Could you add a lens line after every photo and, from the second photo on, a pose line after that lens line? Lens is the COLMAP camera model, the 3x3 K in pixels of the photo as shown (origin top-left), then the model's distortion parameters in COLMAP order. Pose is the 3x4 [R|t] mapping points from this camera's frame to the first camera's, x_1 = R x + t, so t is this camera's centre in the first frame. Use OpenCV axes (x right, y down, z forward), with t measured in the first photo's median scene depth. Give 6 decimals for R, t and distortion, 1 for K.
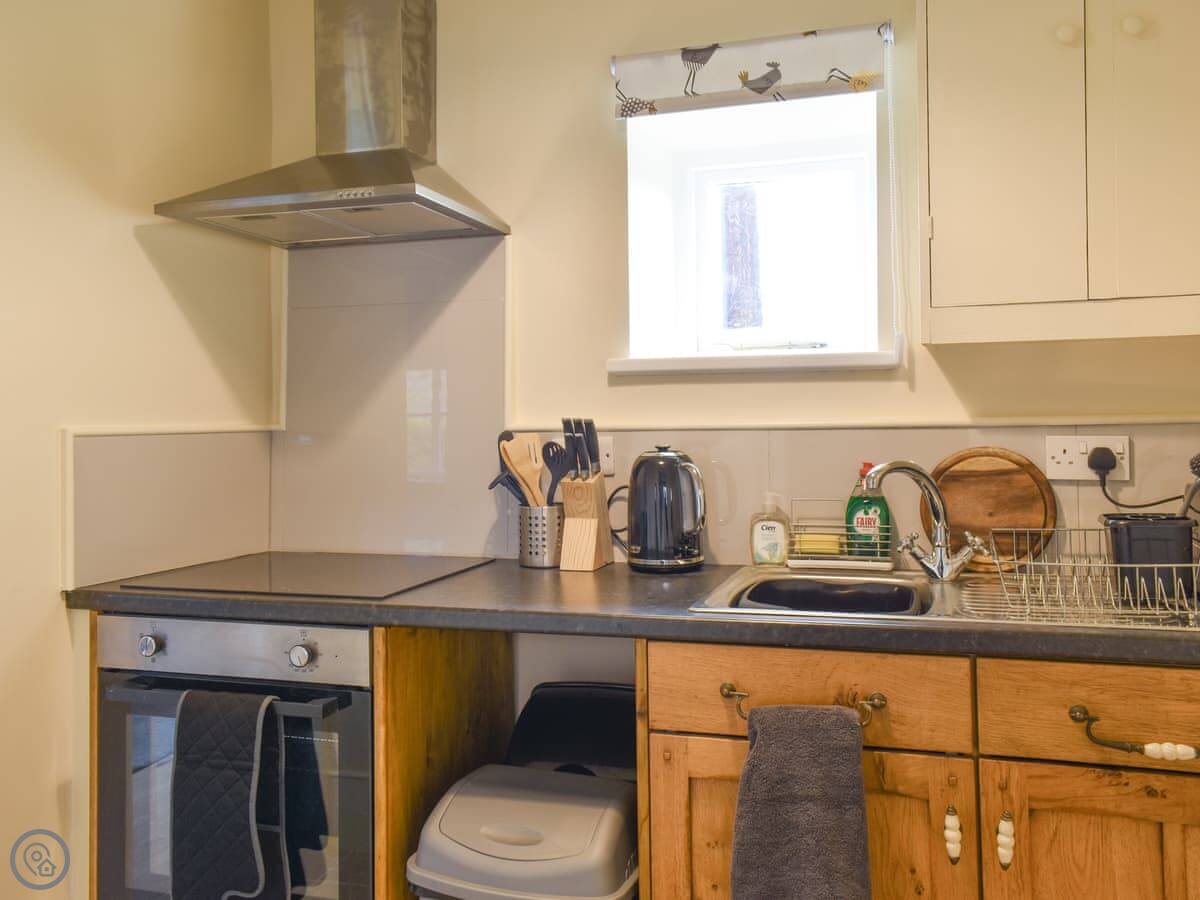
lens RADIAL K [[997.7, 0, 598.0], [0, 997.7, 389.1], [0, 0, 1]] dist [0.001778, -0.006365]
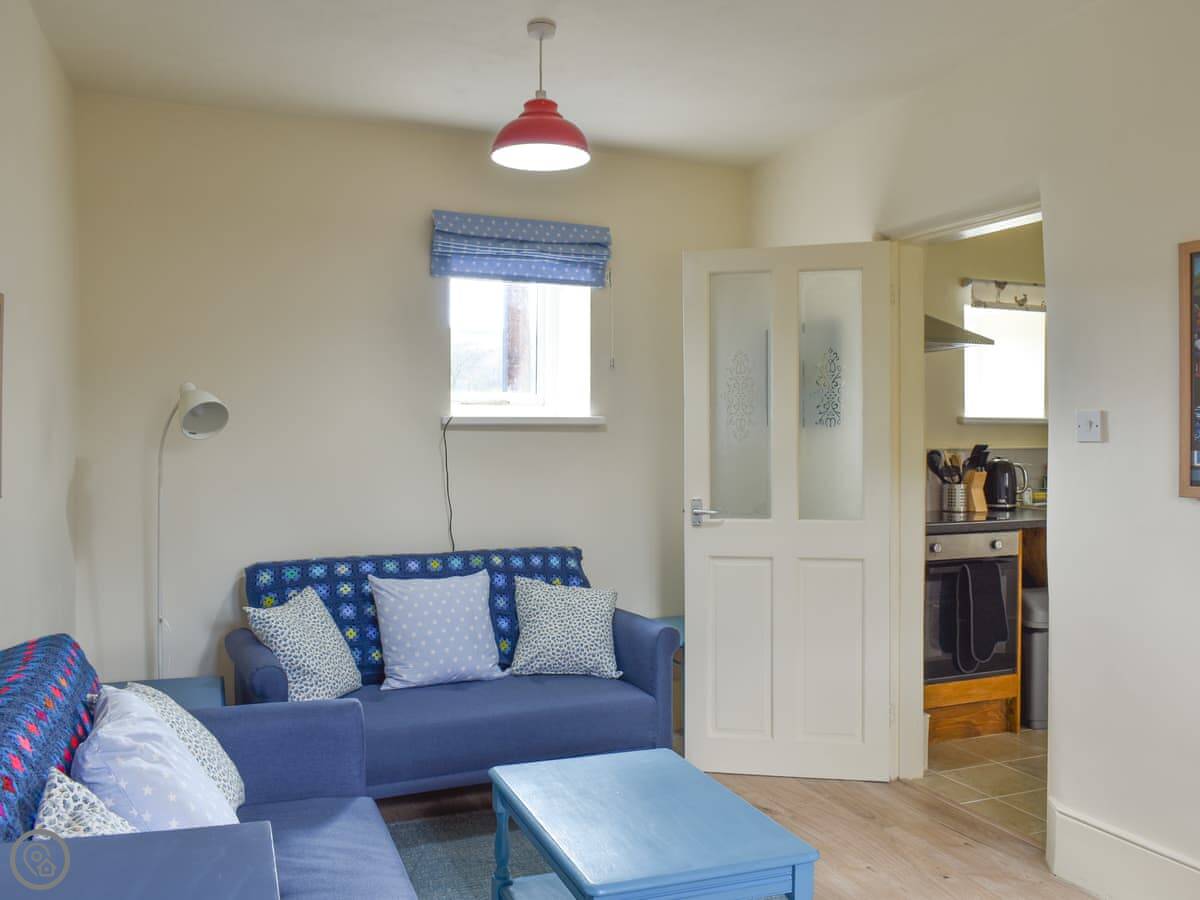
lens RADIAL K [[983.8, 0, 599.6], [0, 983.8, 436.5], [0, 0, 1]] dist [-0.025813, -0.000646]
pose [[0.764970, 0.016239, 0.643861, -2.068006], [-0.020533, 0.999789, -0.000820, 0.030019], [-0.643738, -0.012593, 0.765142, -0.122287]]
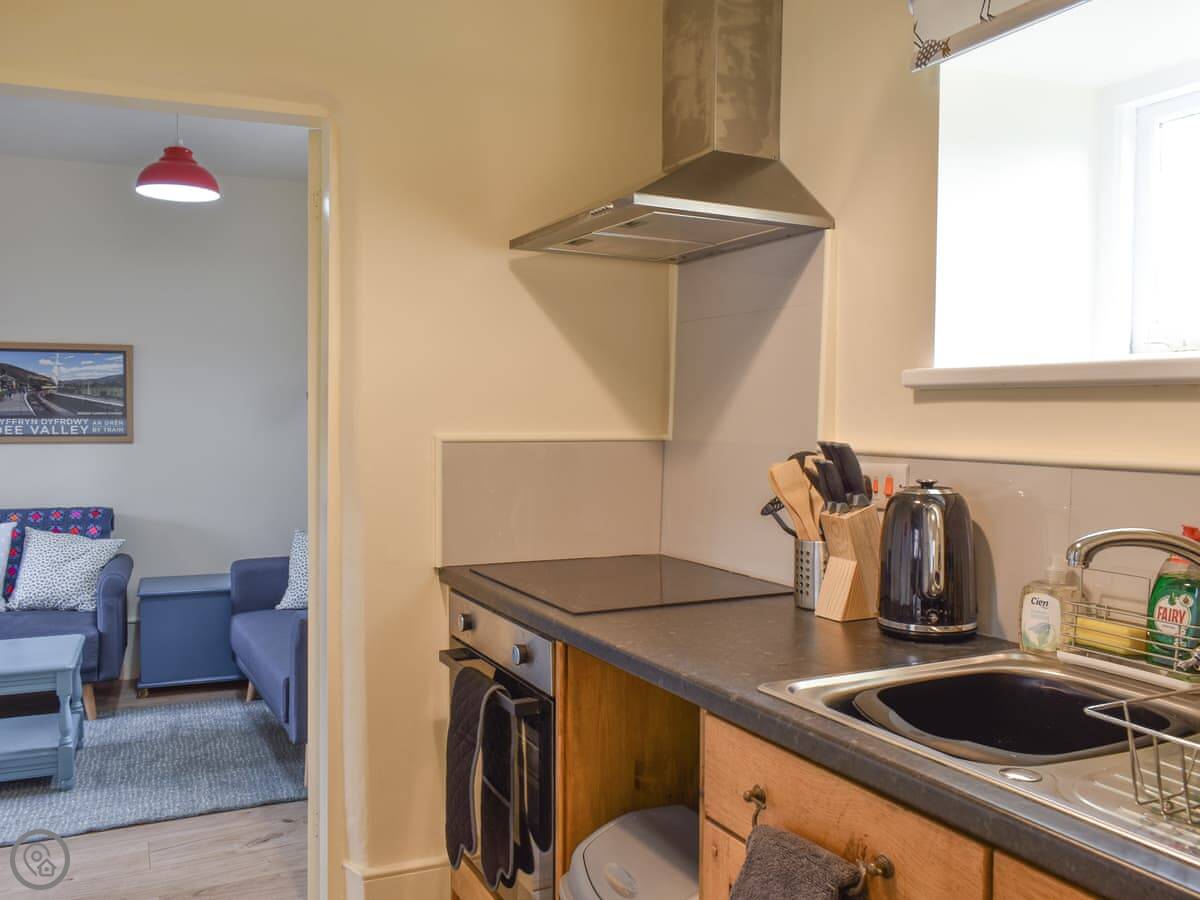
lens RADIAL K [[983.8, 0, 599.6], [0, 983.8, 436.5], [0, 0, 1]] dist [-0.025813, -0.000646]
pose [[0.717102, 0.033019, -0.696186, 0.414871], [0.003740, 0.998681, 0.051218, -0.018725], [0.696959, -0.039332, 0.716032, 0.258572]]
